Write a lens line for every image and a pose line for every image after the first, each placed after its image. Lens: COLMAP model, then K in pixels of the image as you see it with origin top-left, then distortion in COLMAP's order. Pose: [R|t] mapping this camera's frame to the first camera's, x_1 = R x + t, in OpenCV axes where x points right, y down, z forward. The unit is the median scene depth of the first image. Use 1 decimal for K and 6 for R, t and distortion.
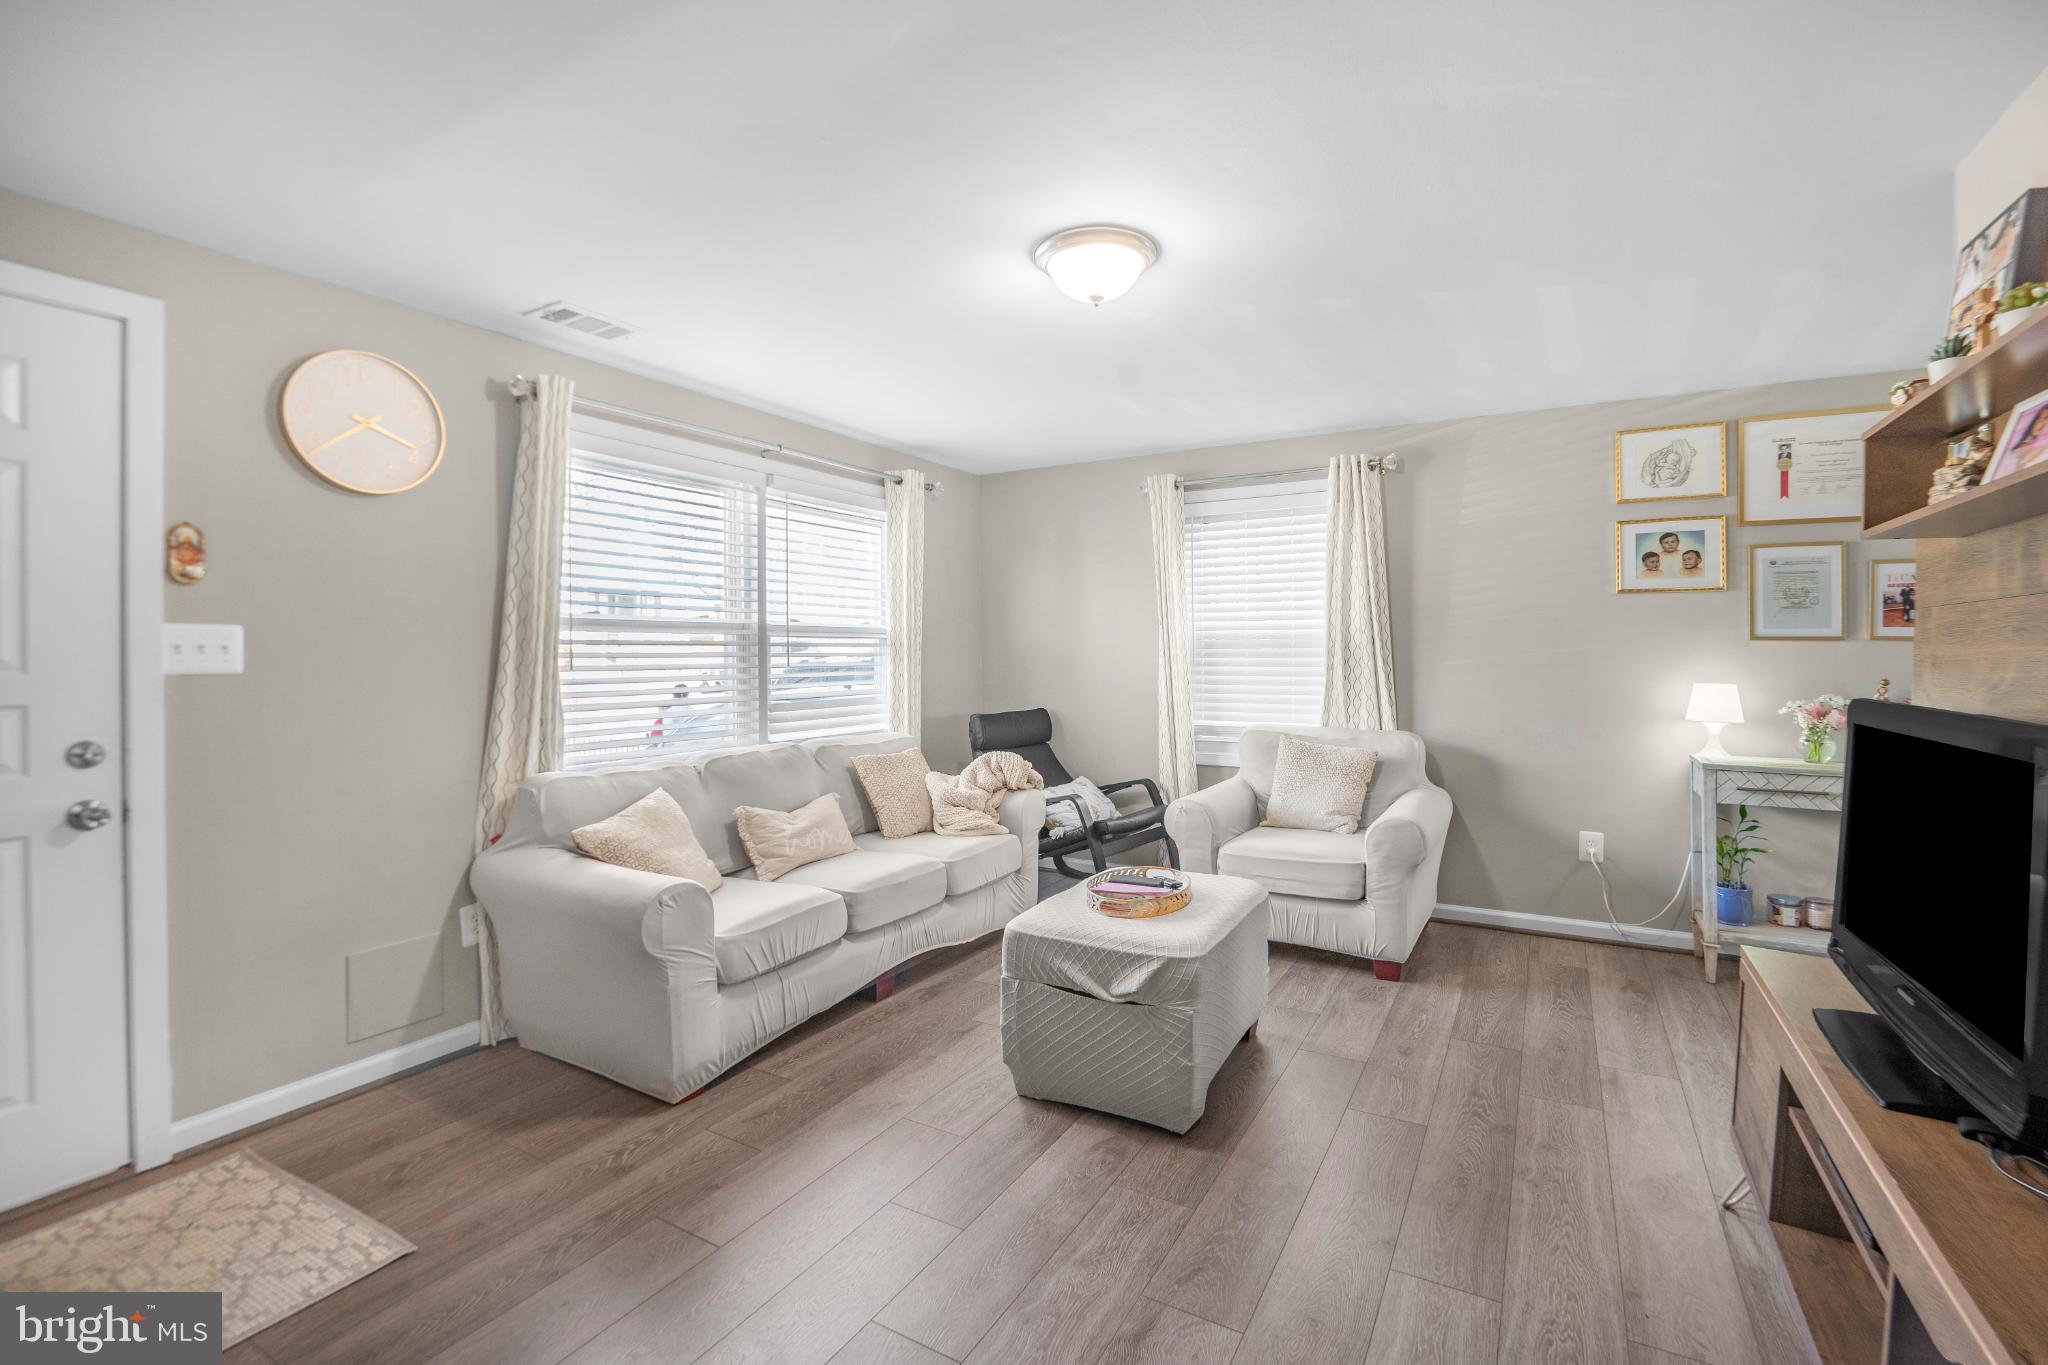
lens RADIAL K [[850.1, 0, 1022.5], [0, 850.1, 660.5], [0, 0, 1]] dist [-0.022988, 0.000101]
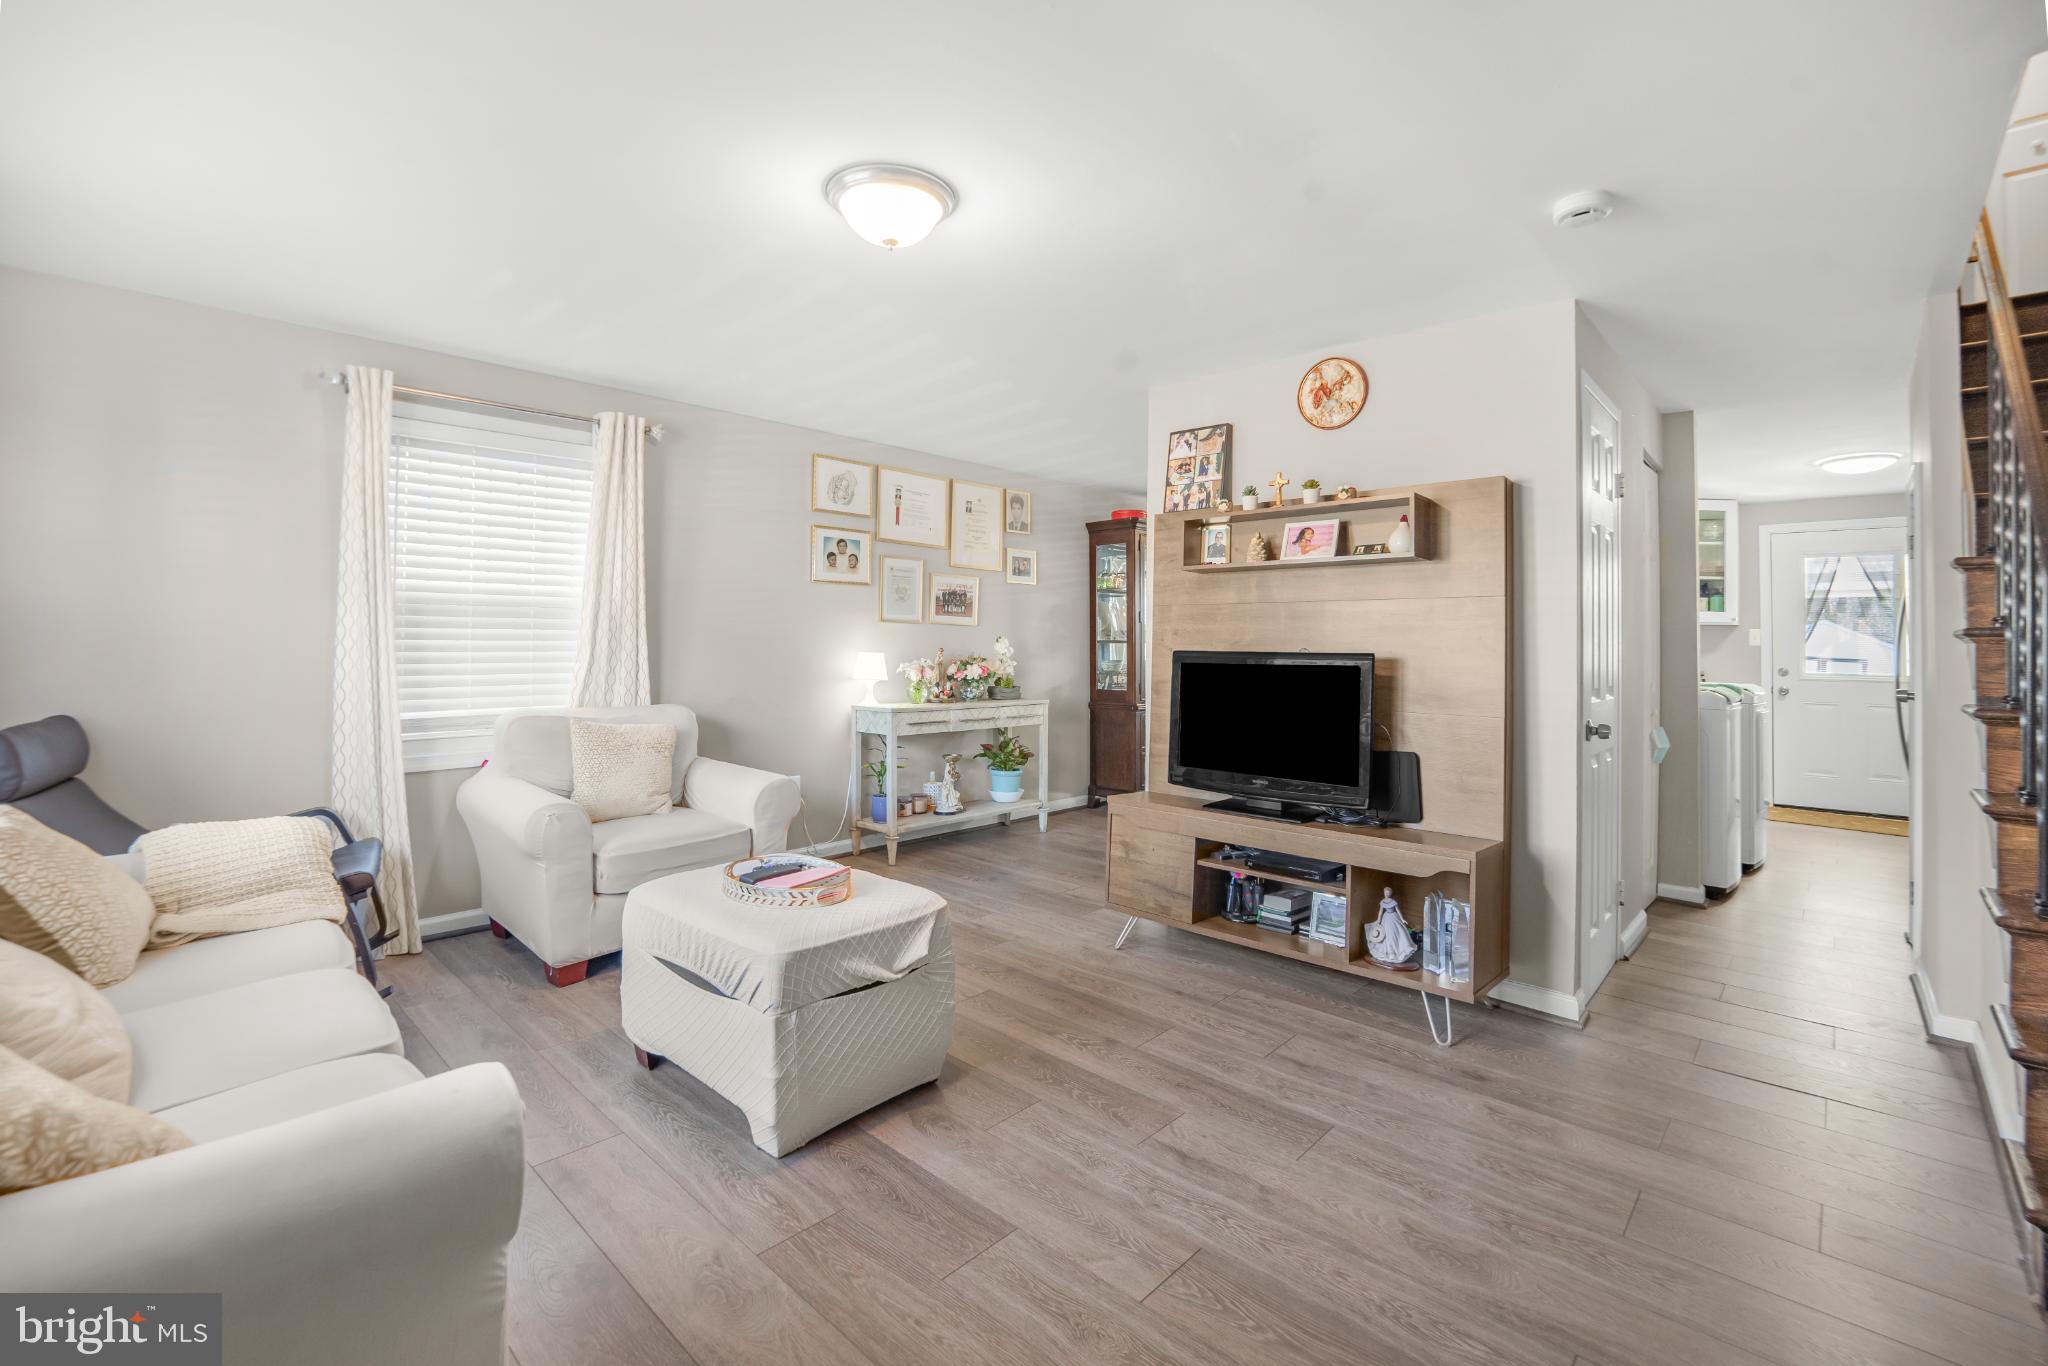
lens RADIAL K [[882.7, 0, 1022.6], [0, 882.7, 634.4], [0, 0, 1]] dist [-0.000867, -0.000059]
pose [[0.262592, 0.010344, 0.964851, -0.505273], [-0.000813, 0.999945, -0.010499, 0.012794], [-0.964907, 0.001972, 0.262586, 0.363571]]
